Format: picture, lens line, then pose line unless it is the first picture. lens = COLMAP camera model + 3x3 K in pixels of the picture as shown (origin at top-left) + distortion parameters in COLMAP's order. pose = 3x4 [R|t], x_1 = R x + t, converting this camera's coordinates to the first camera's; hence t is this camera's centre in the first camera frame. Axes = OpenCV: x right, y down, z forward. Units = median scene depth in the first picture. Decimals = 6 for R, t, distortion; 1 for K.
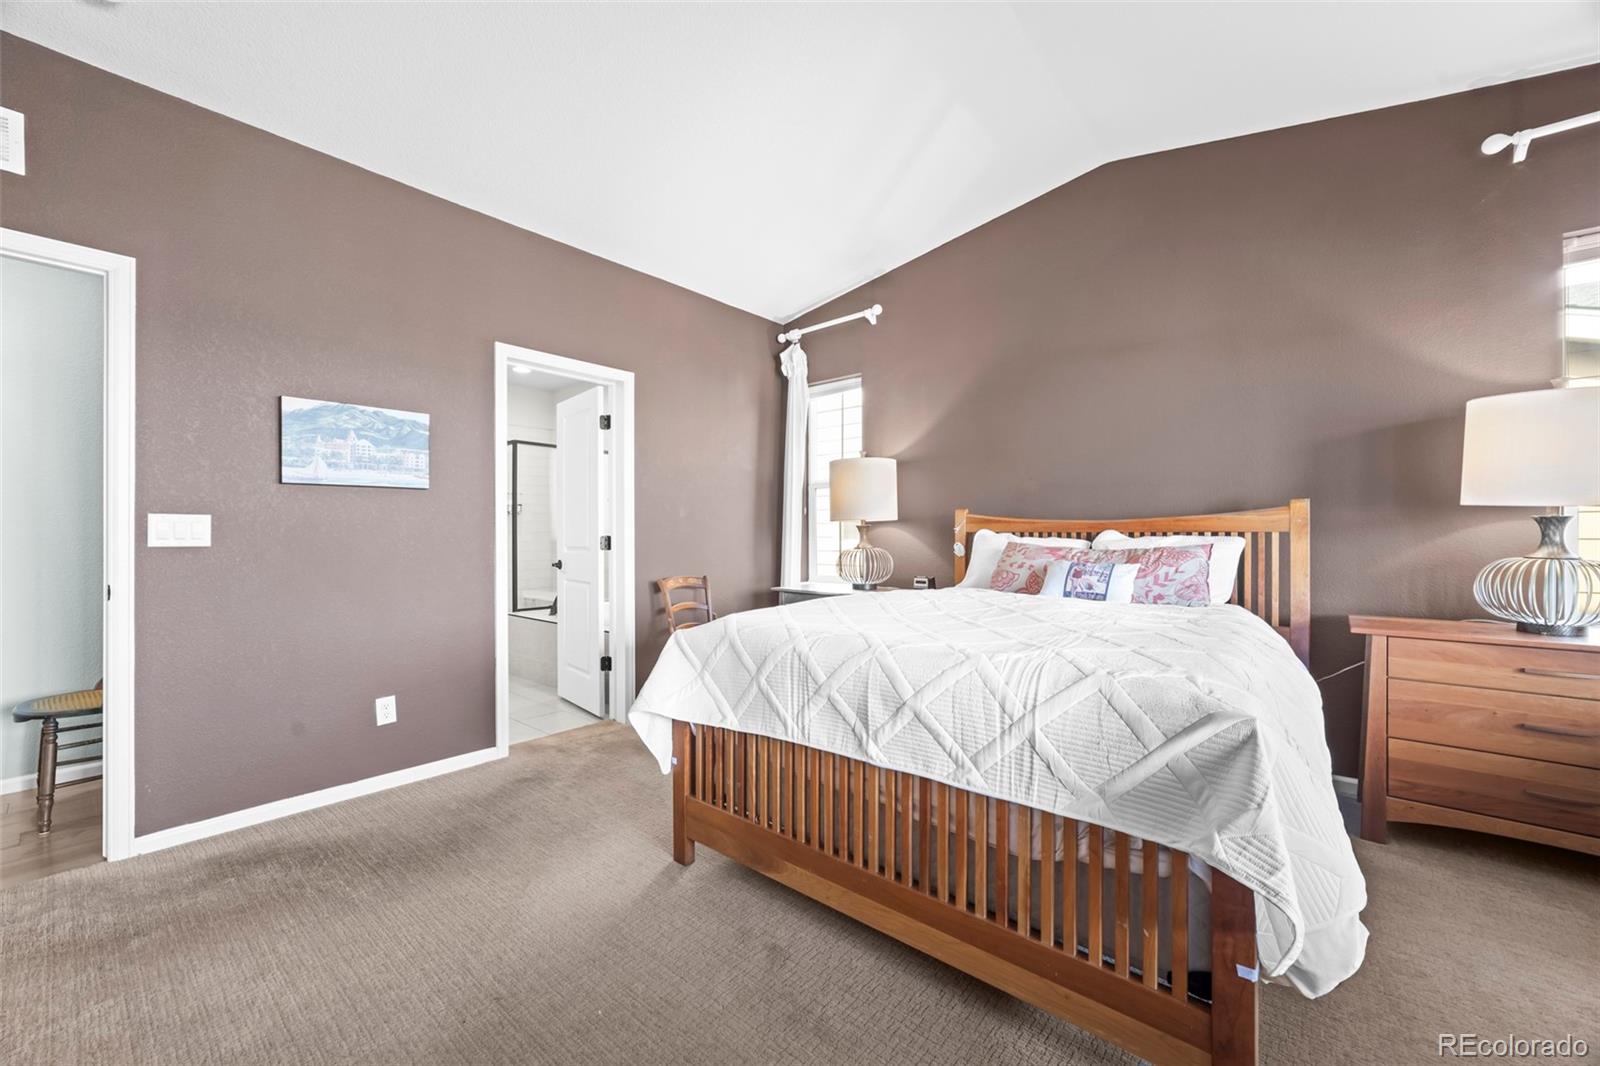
lens RADIAL K [[636.2, 0, 794.5], [0, 636.2, 527.9], [0, 0, 1]] dist [-0.017316, 0.007815]
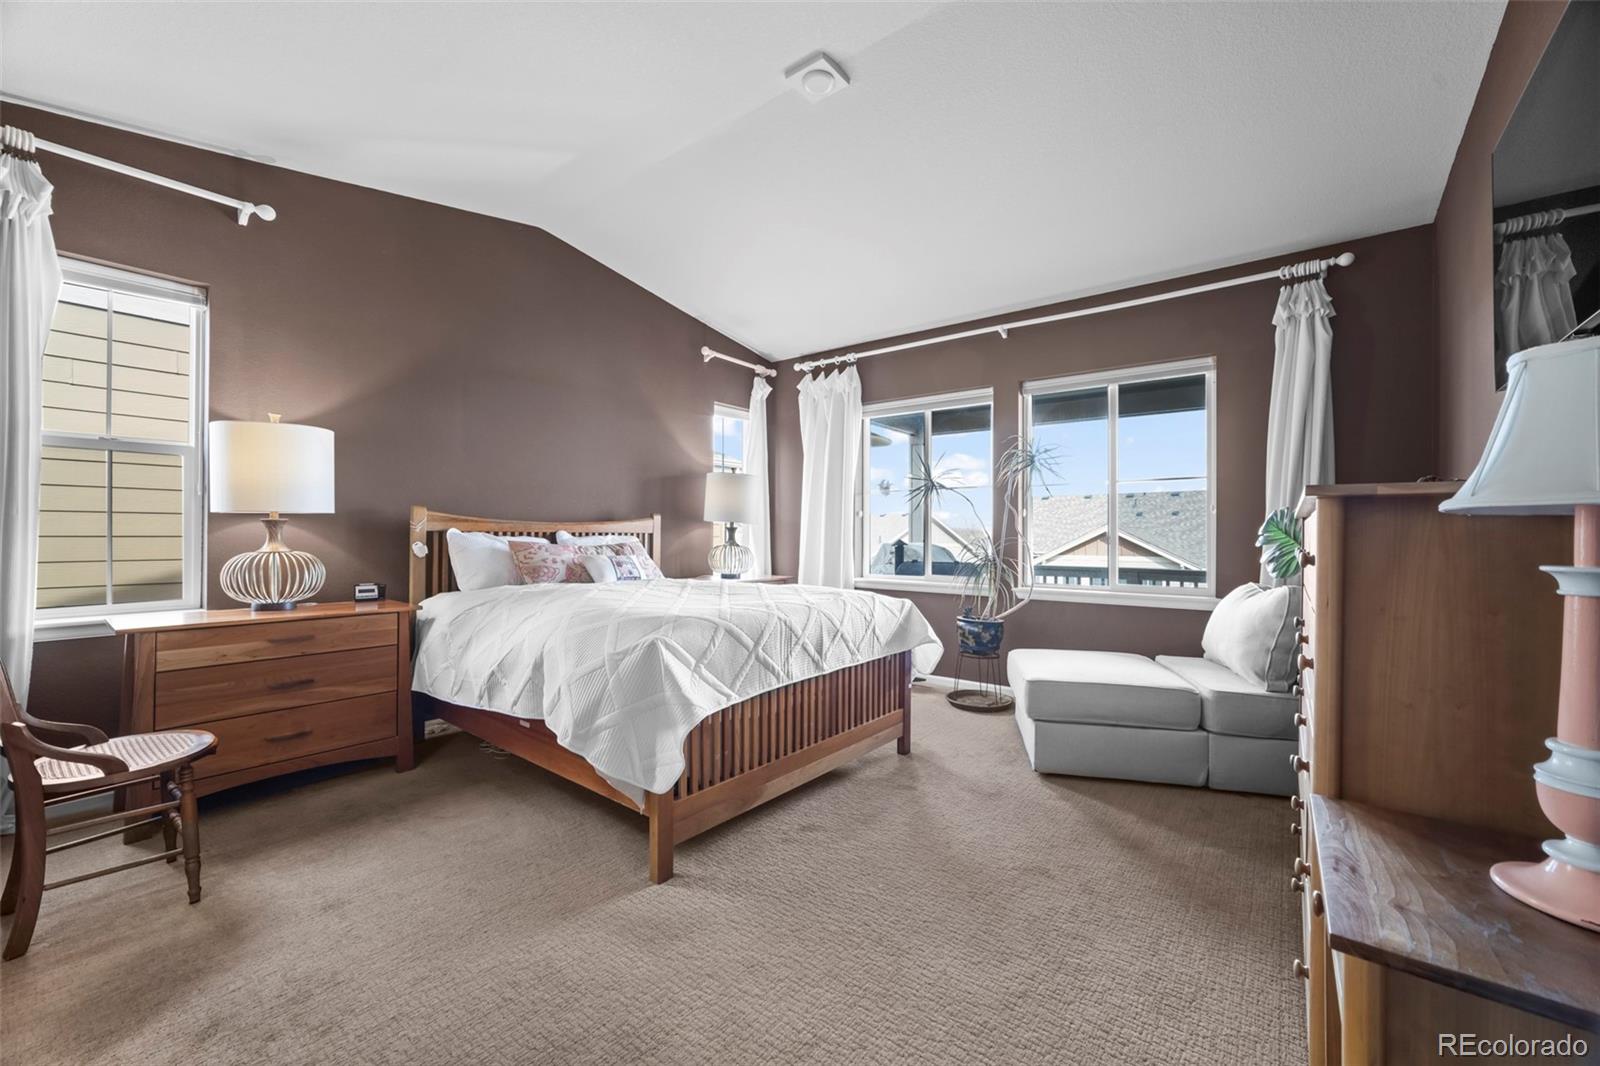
lens RADIAL K [[636.2, 0, 794.8], [0, 636.2, 537.7], [0, 0, 1]] dist [-0.017316, 0.007815]
pose [[-0.028279, -0.005159, 0.999587, -1.431845], [-0.018878, 0.999811, 0.004626, 0.005930], [-0.999422, -0.018740, -0.028371, 1.044231]]
